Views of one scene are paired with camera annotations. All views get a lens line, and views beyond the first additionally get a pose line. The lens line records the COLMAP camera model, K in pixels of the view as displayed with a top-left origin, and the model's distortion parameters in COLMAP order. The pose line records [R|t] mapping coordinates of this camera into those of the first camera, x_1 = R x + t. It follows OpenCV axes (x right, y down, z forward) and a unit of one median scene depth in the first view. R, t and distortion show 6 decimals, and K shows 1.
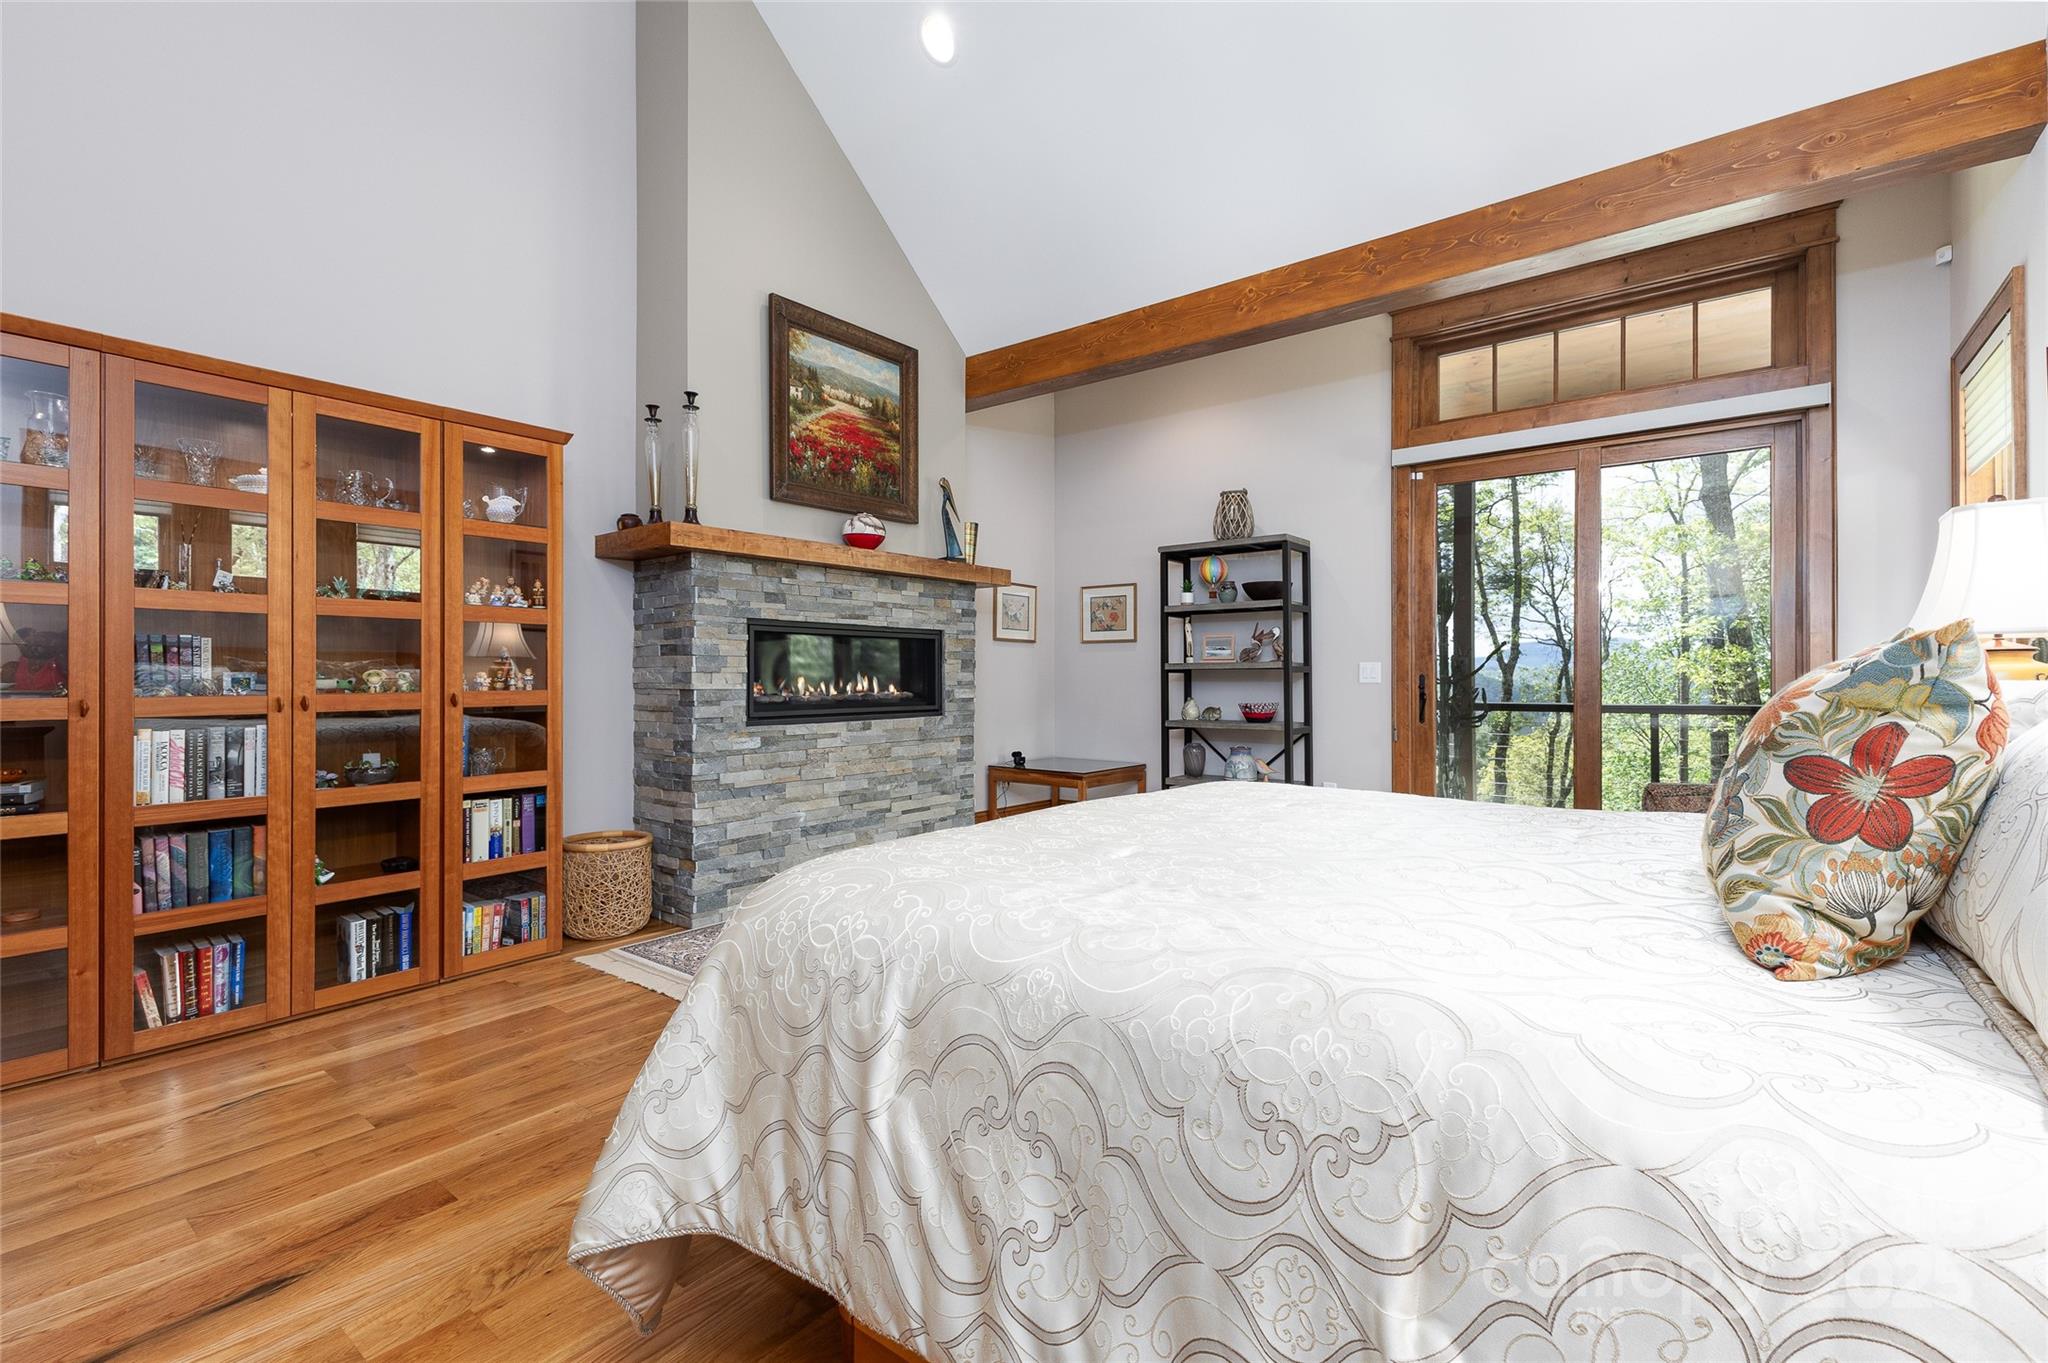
lens RADIAL K [[883.1, 0, 1026.5], [0, 883.1, 670.3], [0, 0, 1]] dist [0.010598, -0.003572]
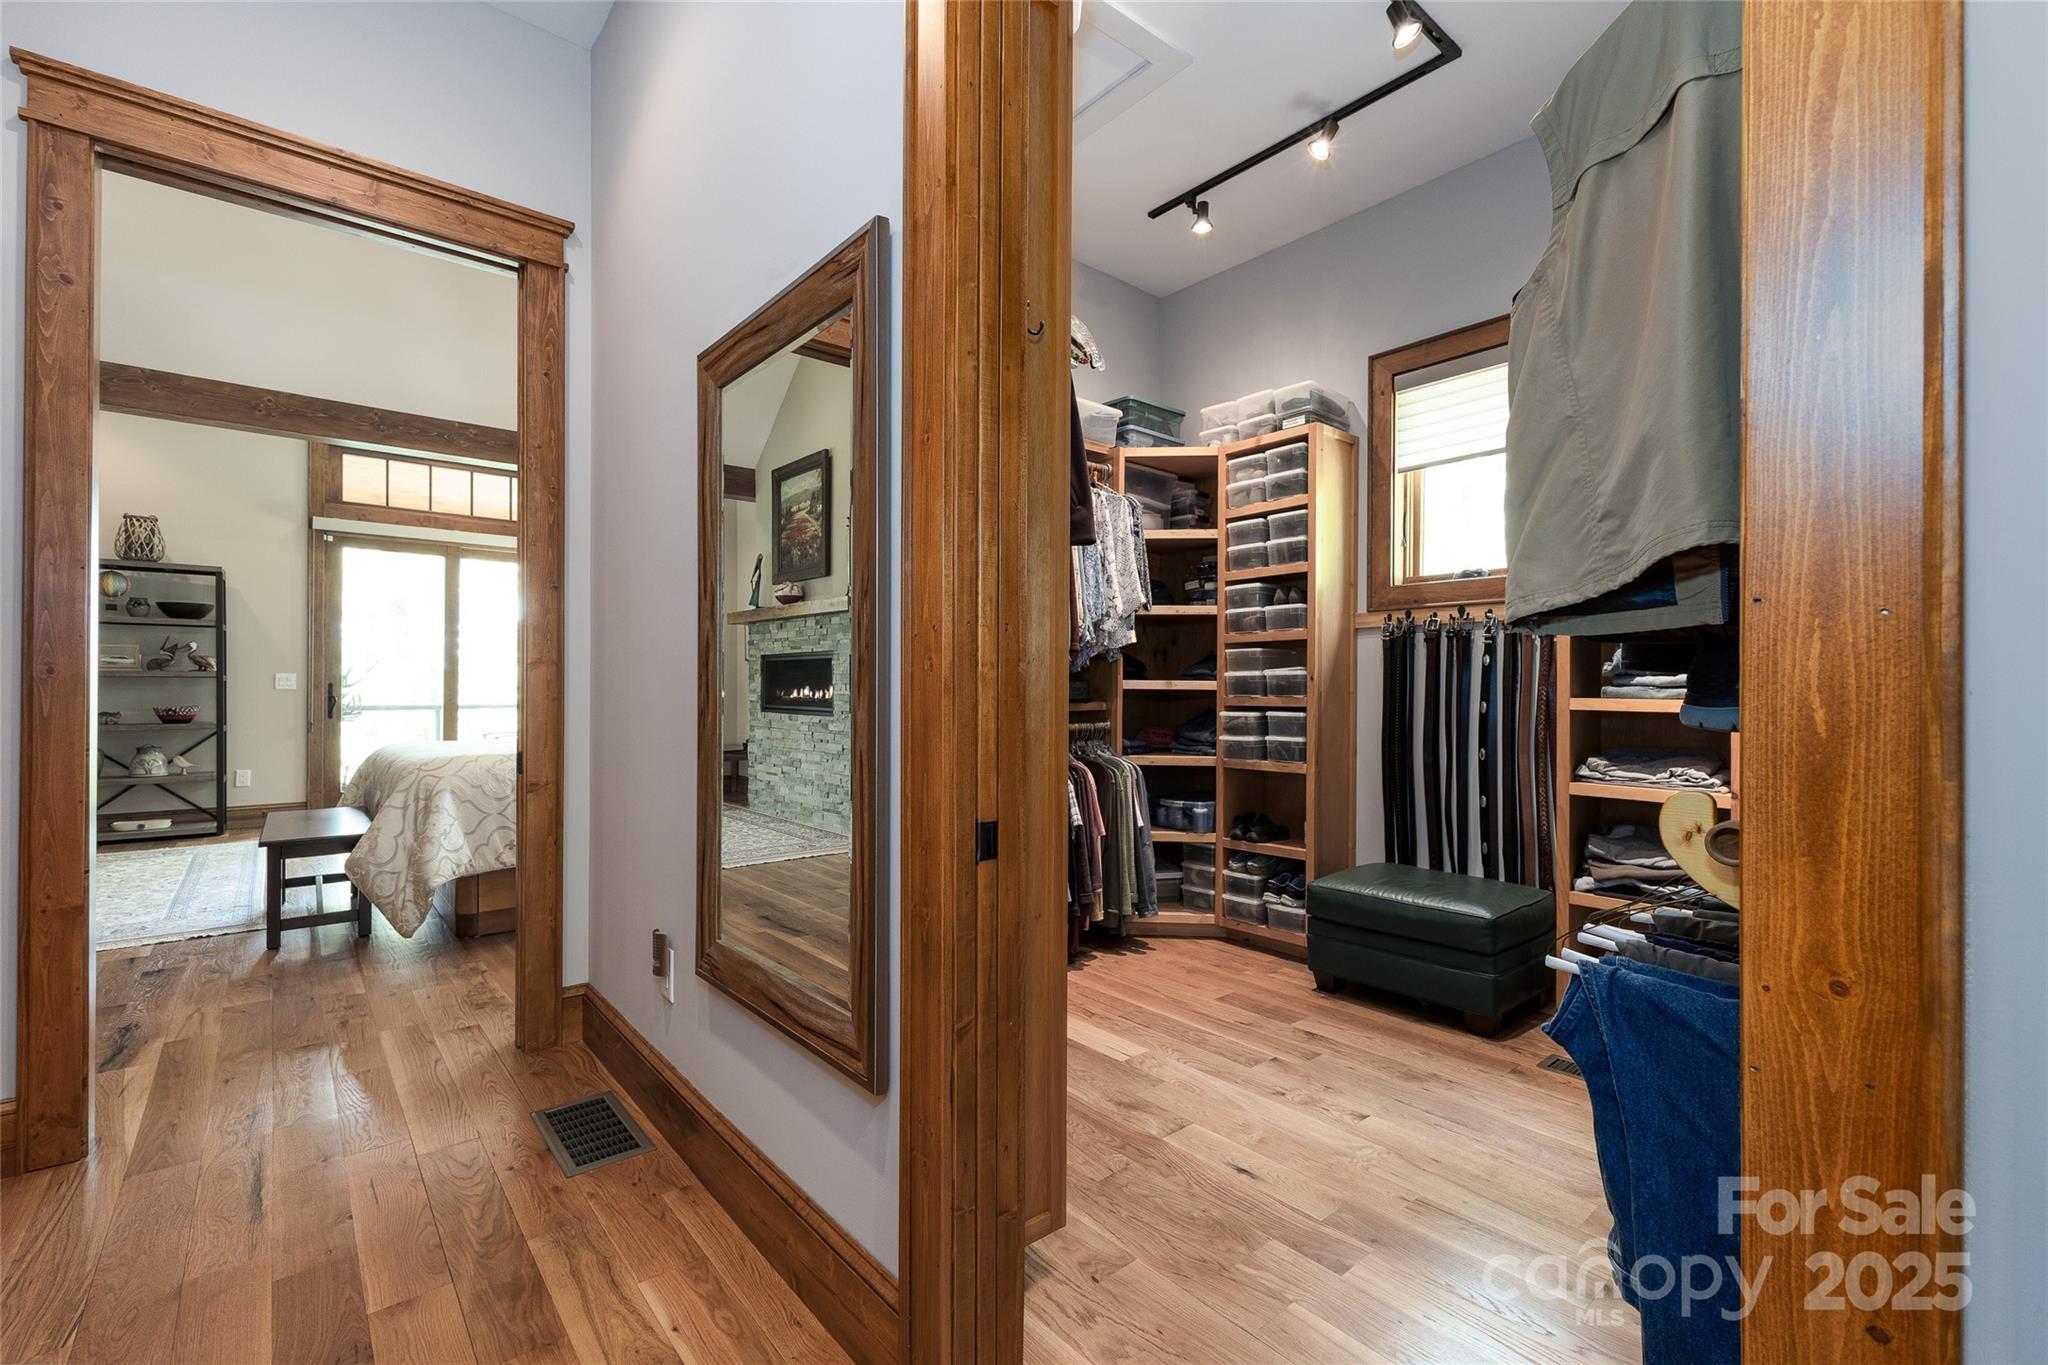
lens RADIAL K [[883.1, 0, 1026.0], [0, 883.1, 685.2], [0, 0, 1]] dist [0.010598, -0.003572]
pose [[0.204388, 0.005637, 0.978874, -0.799587], [-0.014446, 0.999892, -0.002741, -0.004752], [-0.978783, -0.013581, 0.204447, -0.397778]]
